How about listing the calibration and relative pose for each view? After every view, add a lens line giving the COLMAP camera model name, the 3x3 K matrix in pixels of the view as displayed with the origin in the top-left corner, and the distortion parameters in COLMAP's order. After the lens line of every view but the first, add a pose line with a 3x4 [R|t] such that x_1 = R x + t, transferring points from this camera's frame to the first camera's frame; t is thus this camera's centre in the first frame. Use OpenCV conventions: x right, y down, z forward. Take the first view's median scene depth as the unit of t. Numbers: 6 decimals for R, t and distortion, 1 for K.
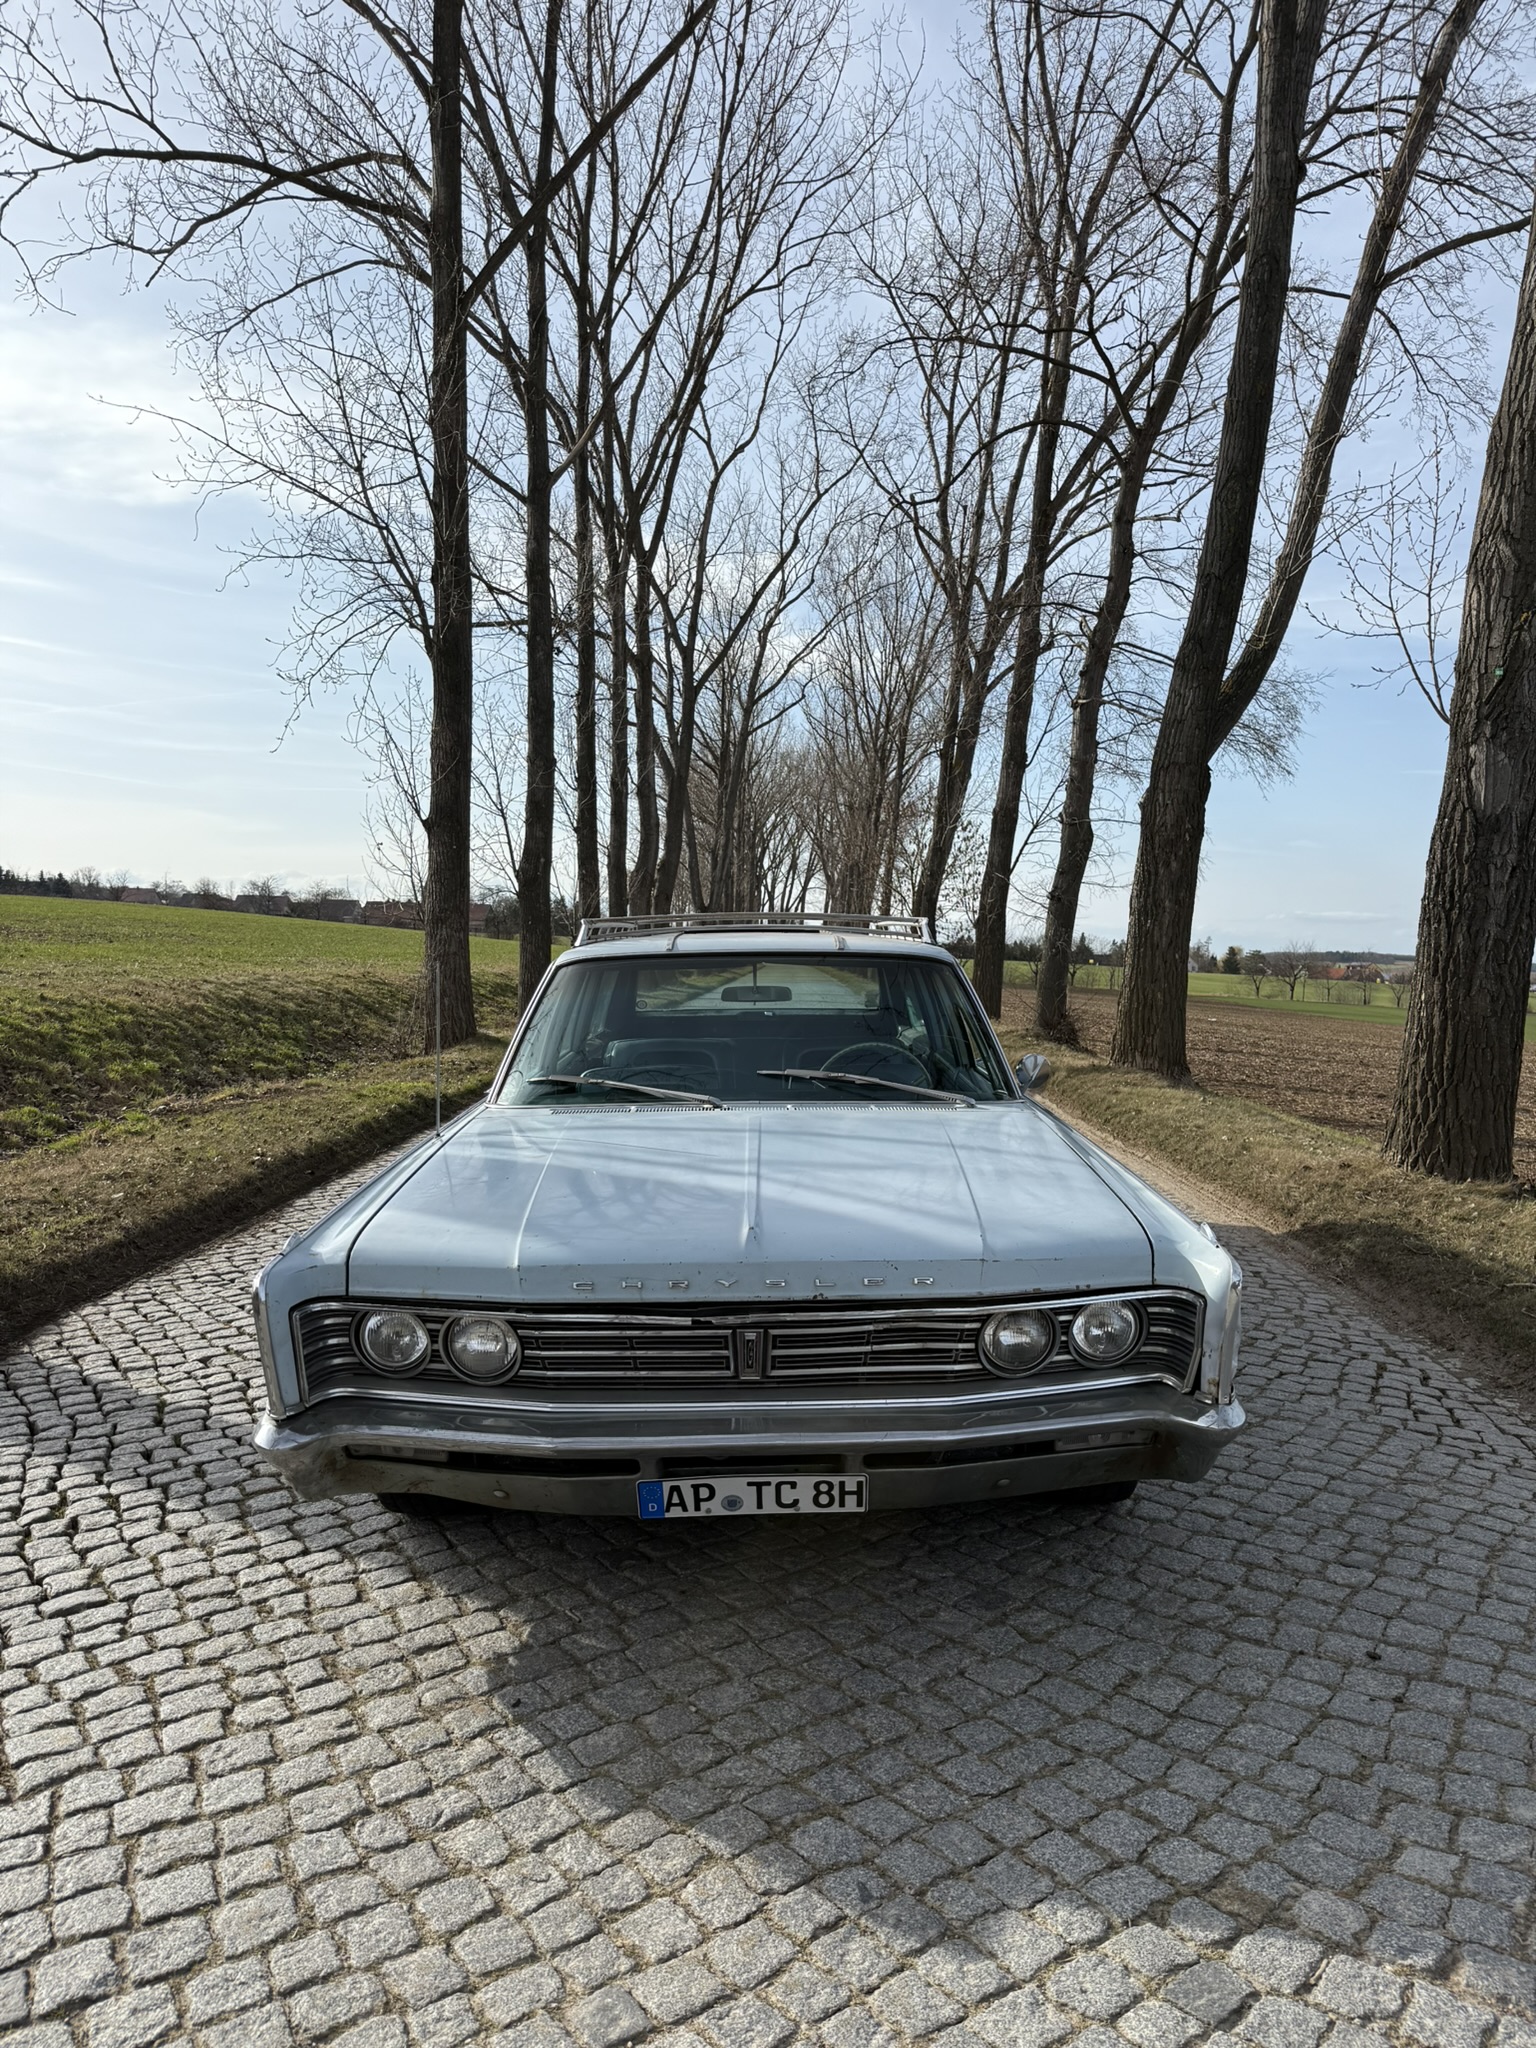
lens RADIAL K [[1429.3, 0, 773.5], [0, 1429.3, 1015.1], [0, 0, 1]] dist [0.085009, -0.116758]
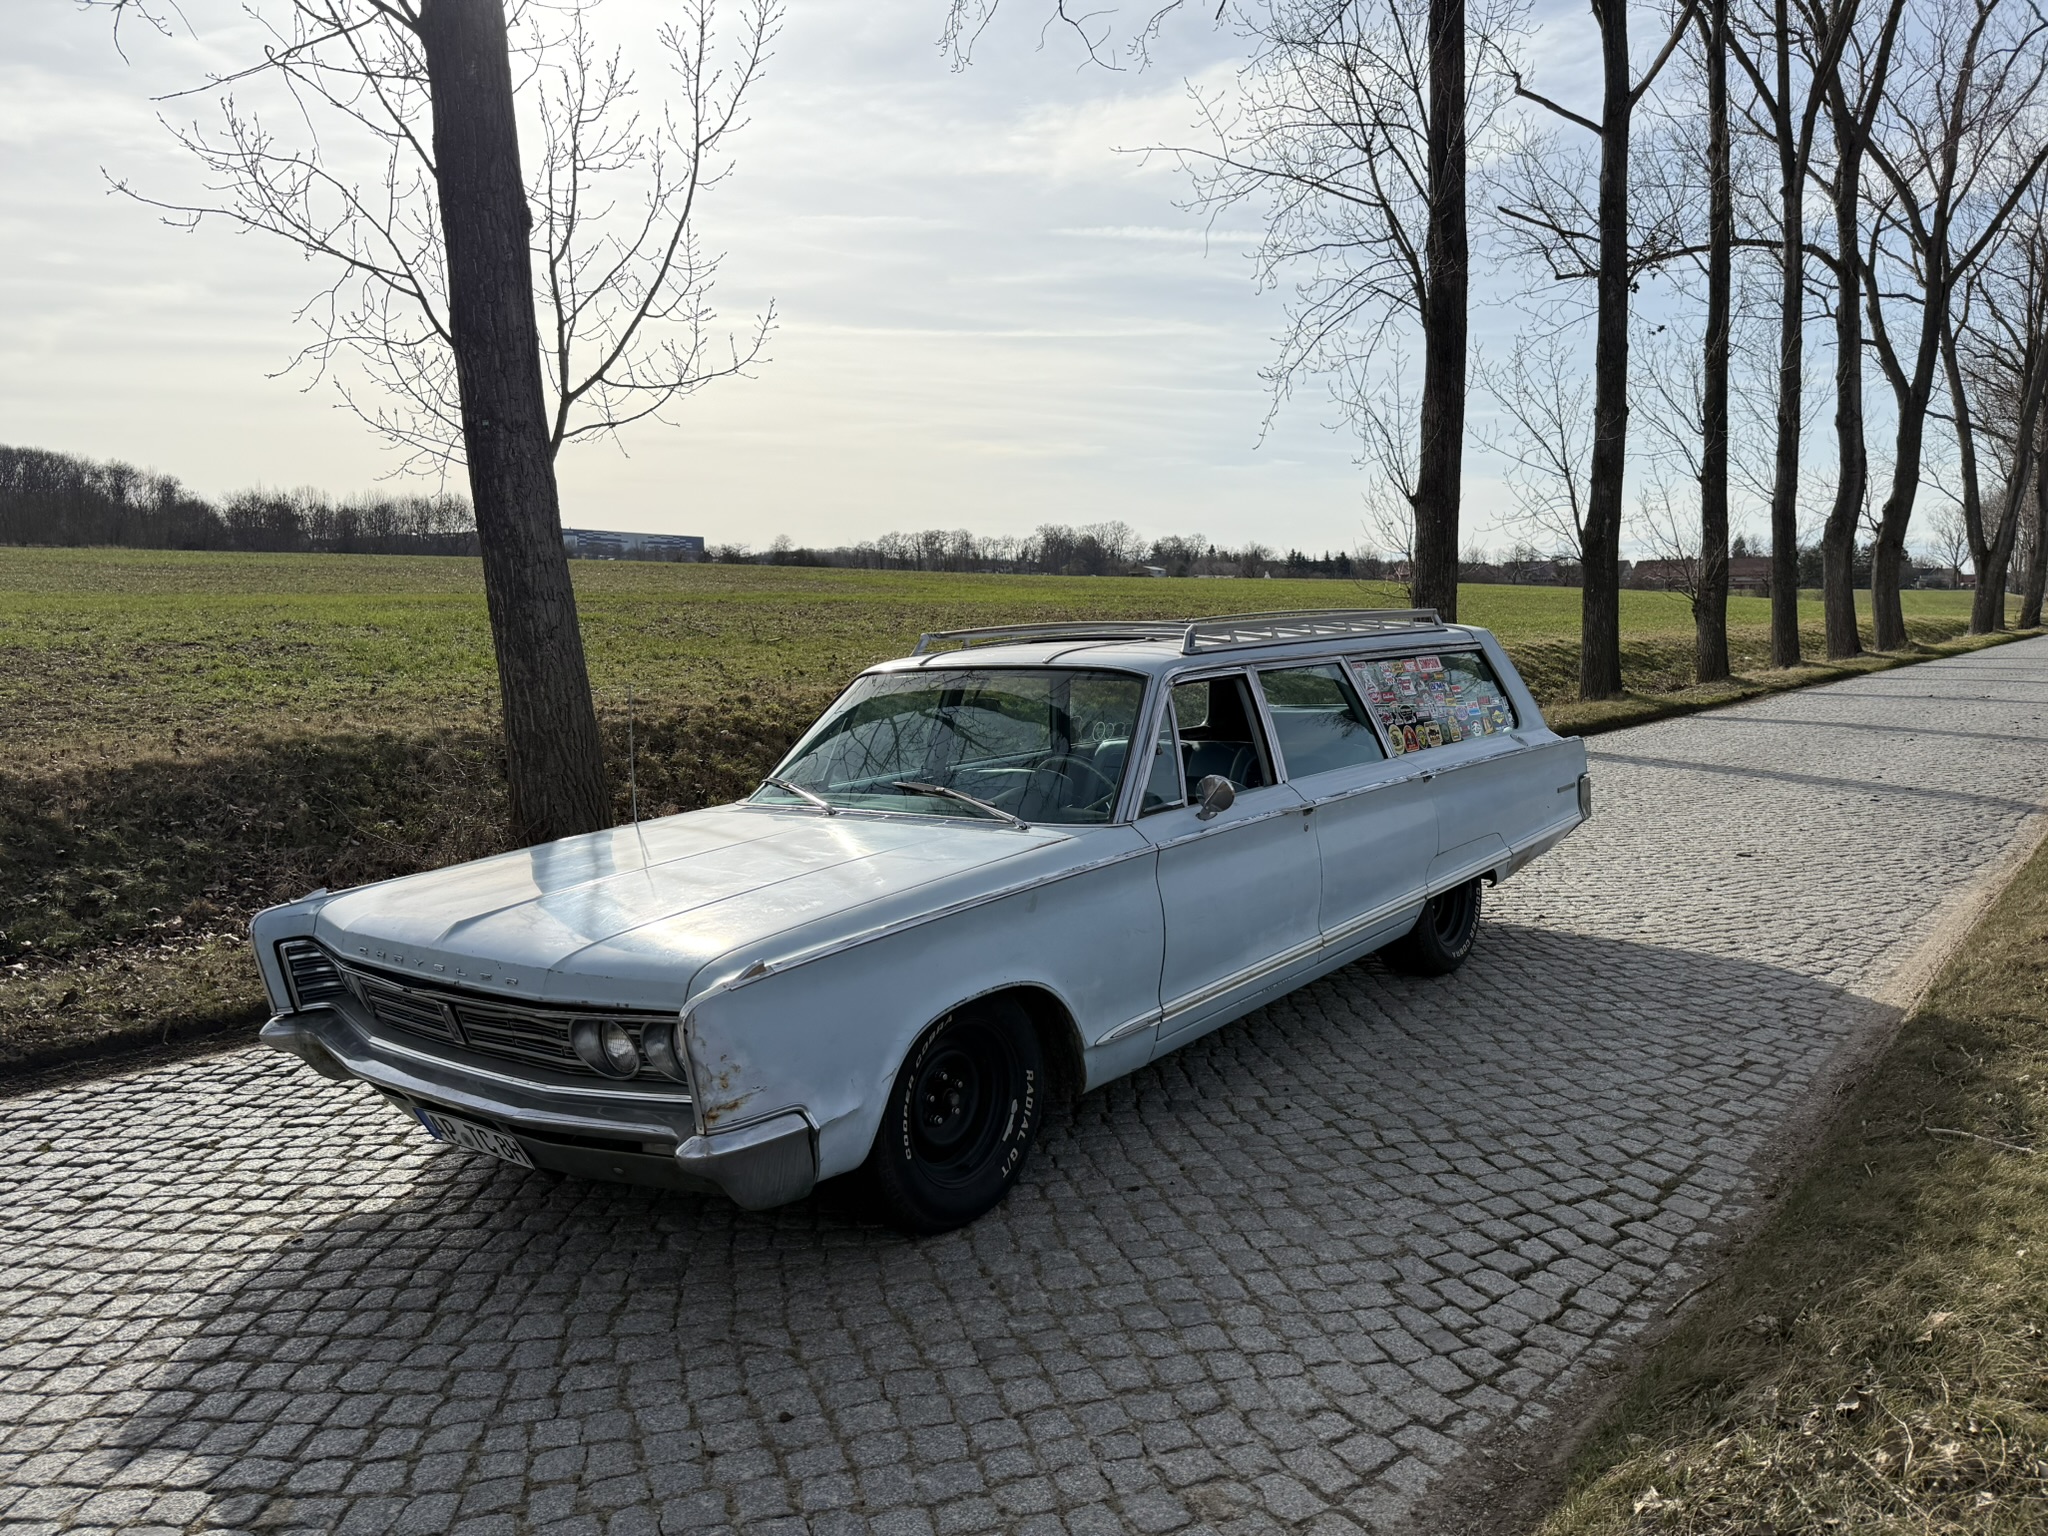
lens RADIAL K [[1422.2, 0, 1029.1], [0, 1422.2, 734.2], [0, 0, 1]] dist [0.098566, -0.145378]
pose [[0.774228, 0.025376, -0.632398, 0.118657], [-0.000440, 0.999217, 0.039557, -0.006341], [0.632907, -0.030348, 0.773633, 0.037119]]
